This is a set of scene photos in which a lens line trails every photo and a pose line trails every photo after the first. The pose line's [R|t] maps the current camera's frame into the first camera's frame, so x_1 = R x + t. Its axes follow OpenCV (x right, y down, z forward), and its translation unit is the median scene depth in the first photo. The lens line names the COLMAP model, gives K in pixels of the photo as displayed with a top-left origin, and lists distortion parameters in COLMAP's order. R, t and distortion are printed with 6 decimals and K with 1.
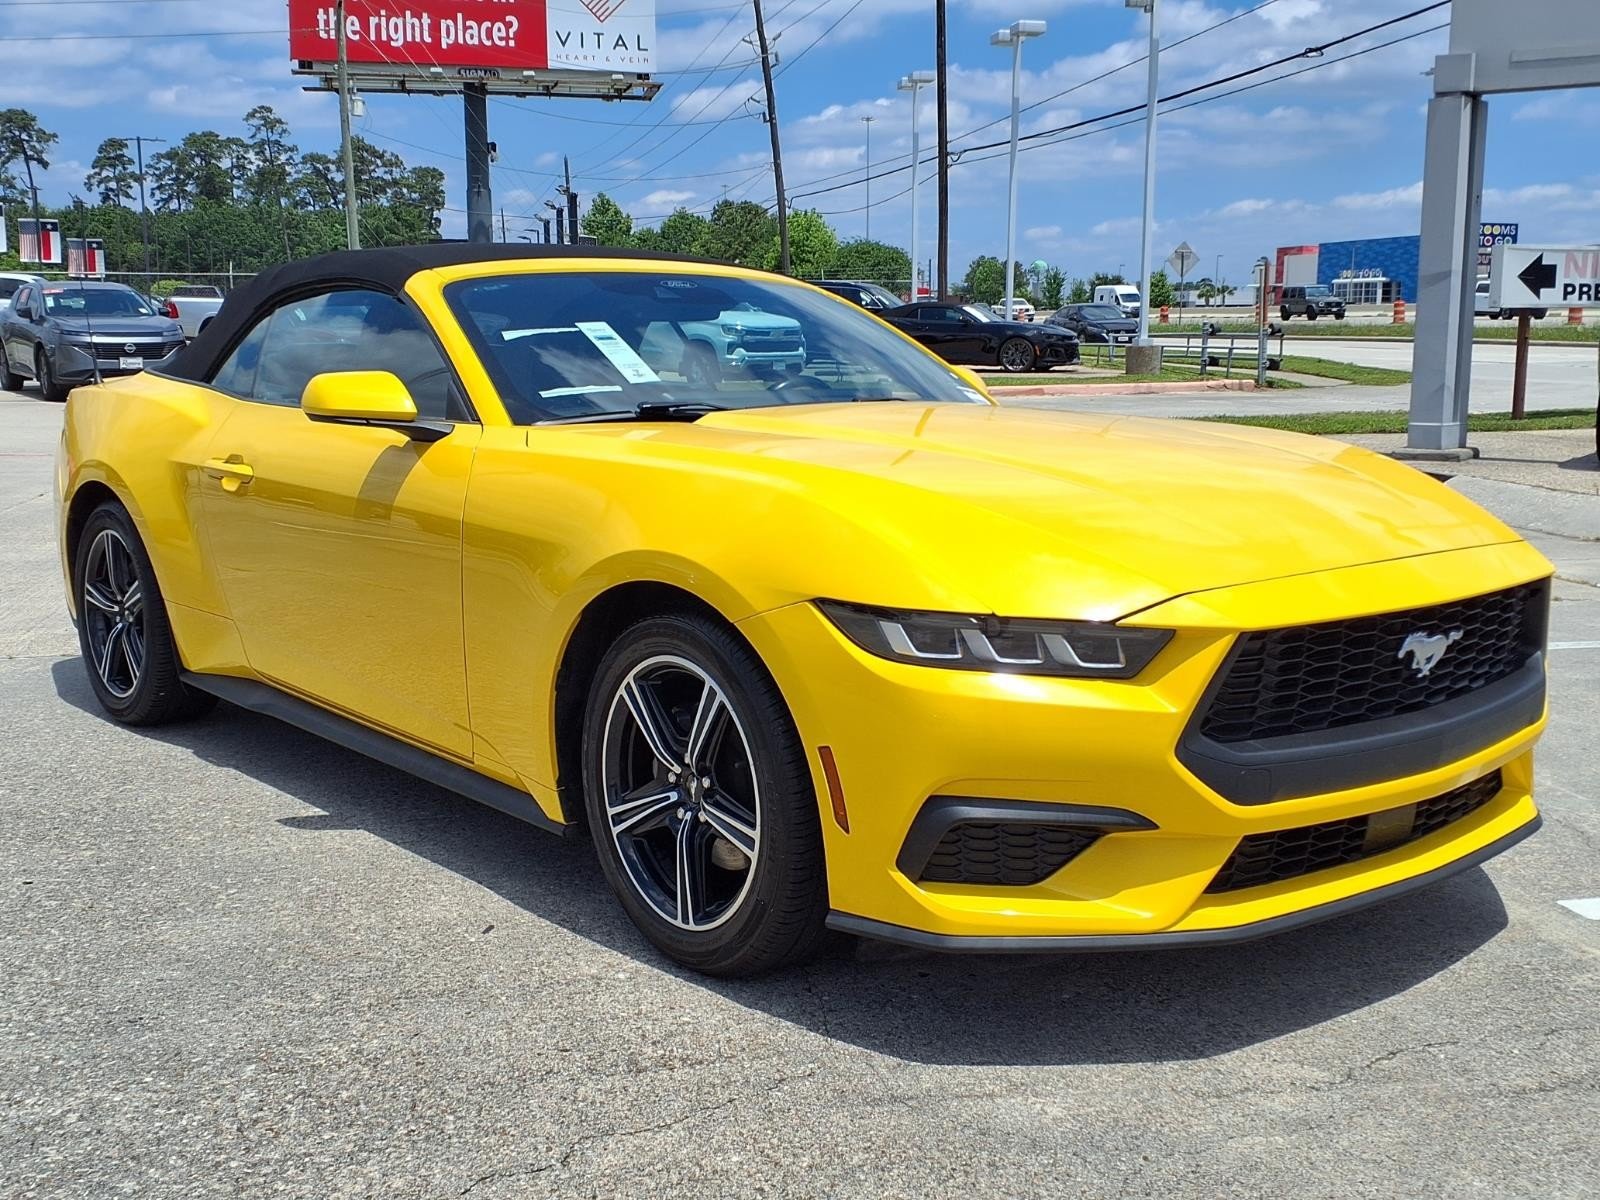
lens RADIAL K [[1710.8, 0, 812.1], [0, 1710.8, 592.2], [0, 0, 1]] dist [0.046594, -0.067934]
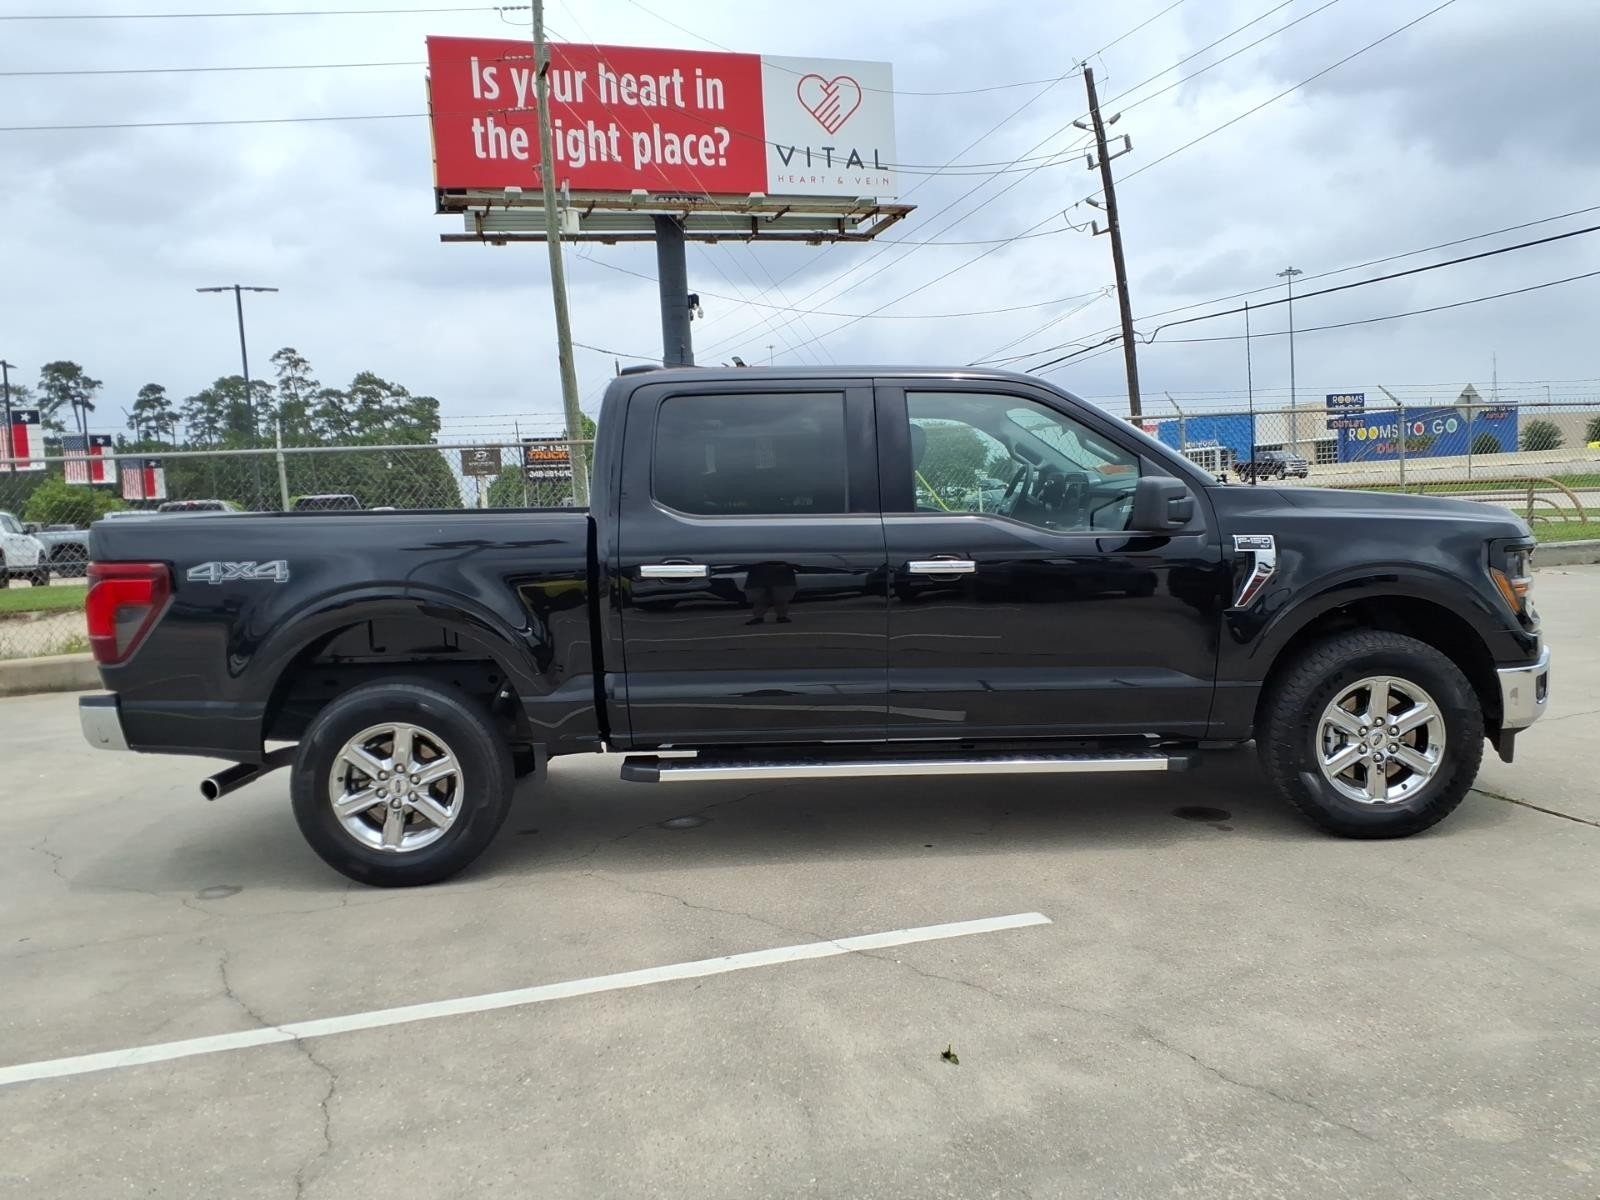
lens RADIAL K [[1289.3, 0, 800.0], [0, 1289.3, 600.0], [0, 0, 1]] dist [0.017262, -0.004610]
pose [[0.994801, -0.061477, 0.081187, -0.199609], [0.068016, 0.994440, -0.080389, -0.076260], [-0.075794, 0.085493, 0.993452, 0.442214]]
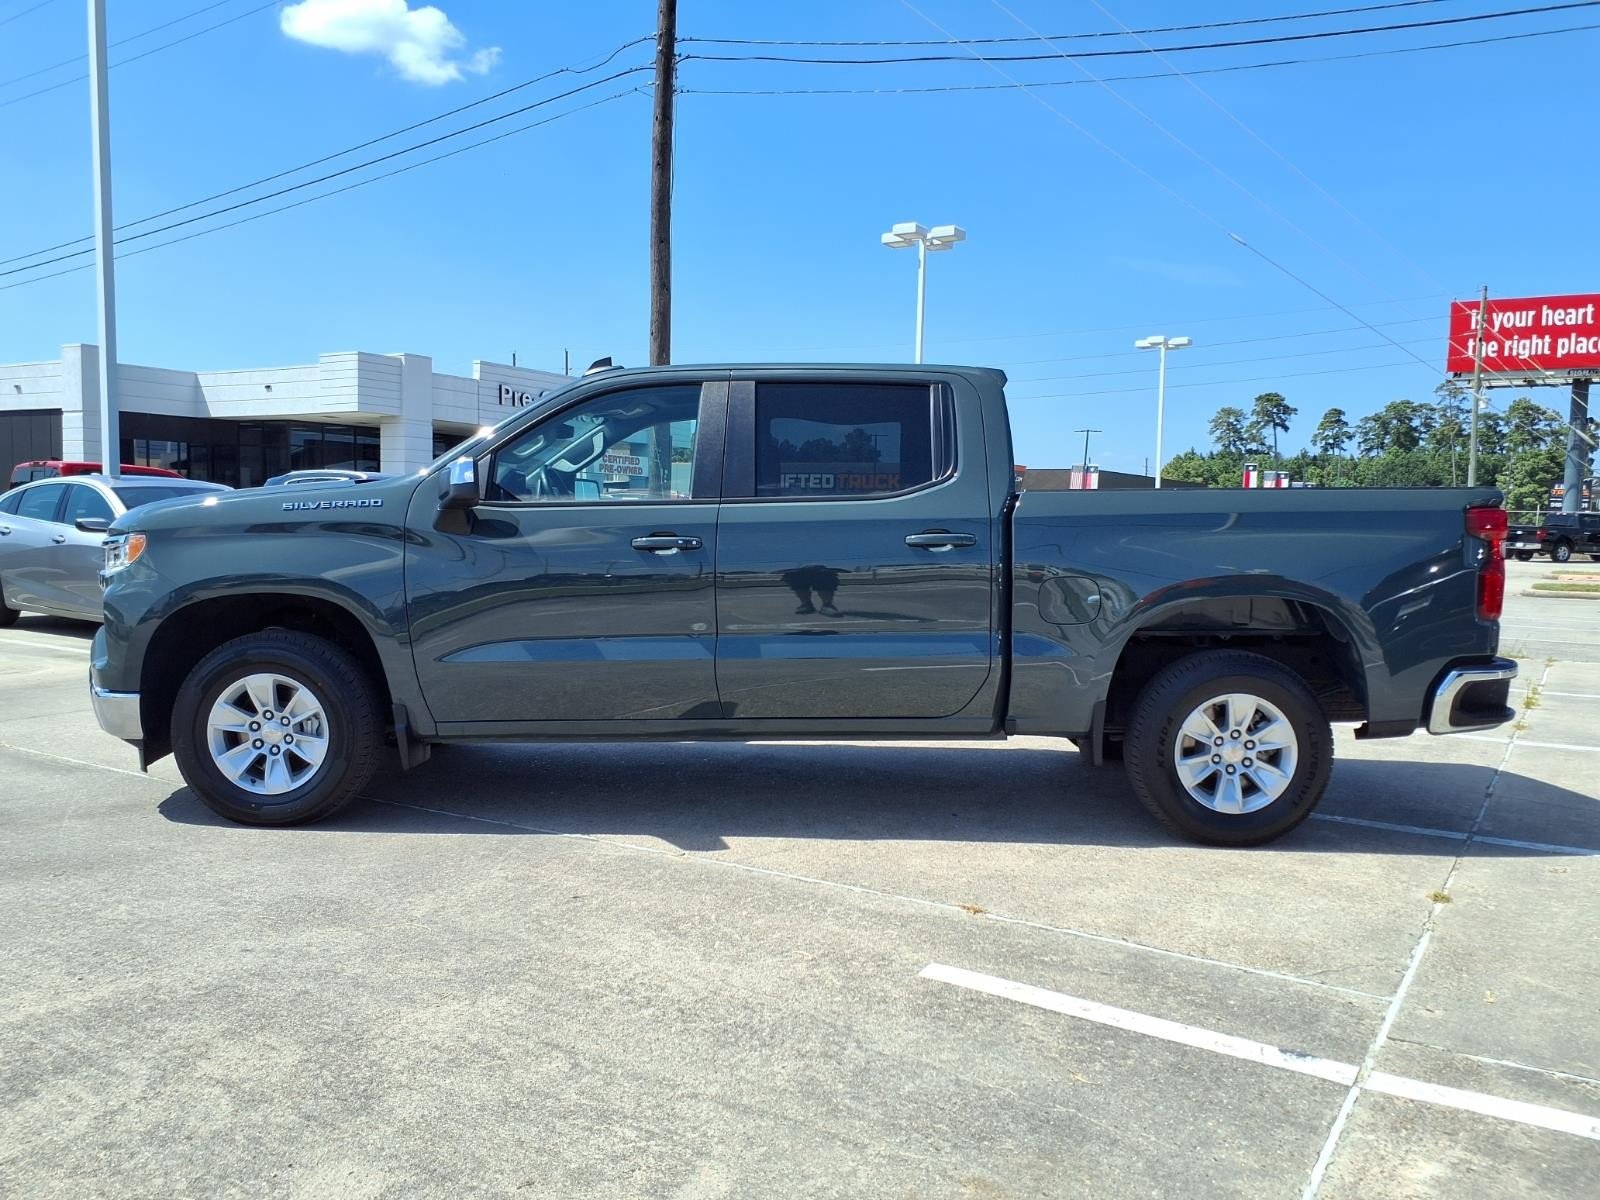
lens RADIAL K [[1289.3, 0, 800.0], [0, 1289.3, 600.0], [0, 0, 1]] dist [0.017262, -0.004610]
pose [[0.720966, 0.062140, -0.690179, 0.098056], [-0.134747, 0.989532, -0.051665, 0.036421], [0.679744, 0.130248, 0.721792, -0.222324]]
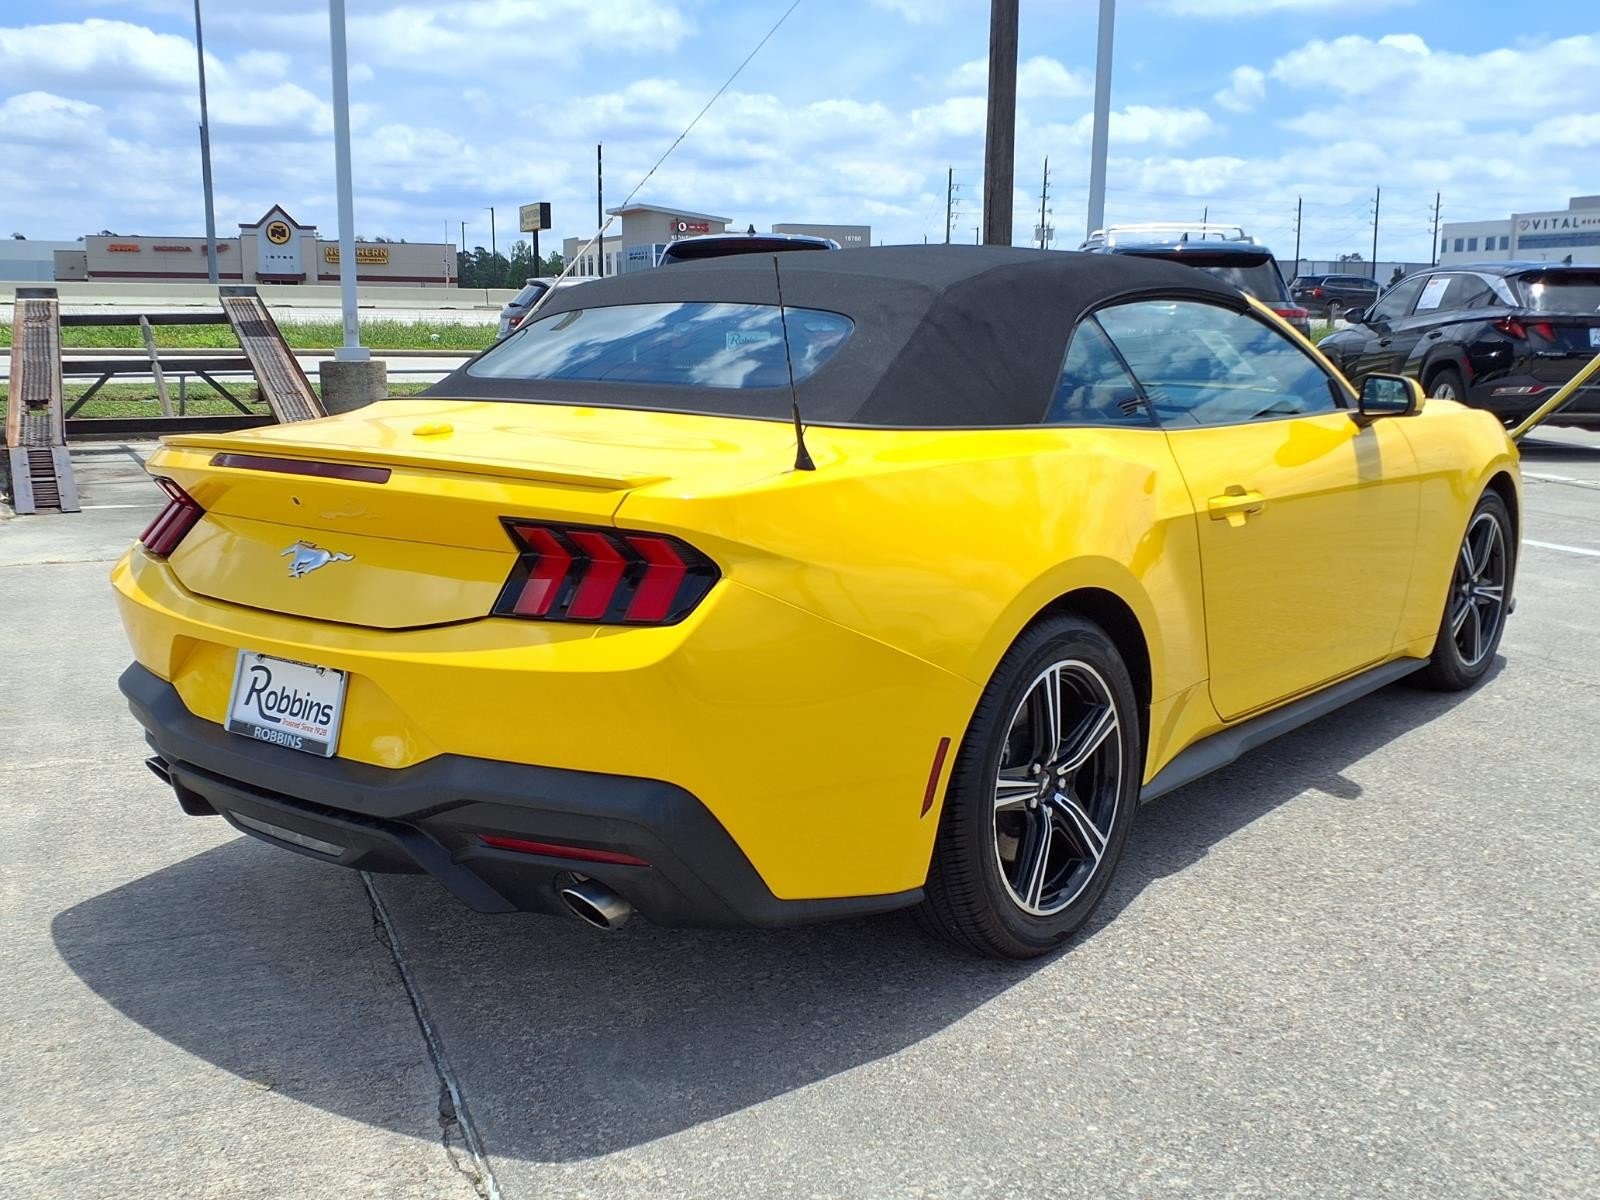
lens RADIAL K [[1578.1, 0, 800.0], [0, 1578.1, 600.0], [0, 0, 1]] dist [0.020284, 0.005250]
pose [[-0.167822, -0.177967, 0.969620, -0.068461], [0.148296, 0.967820, 0.203303, -0.013837], [-0.974600, 0.177909, -0.136030, 0.083245]]
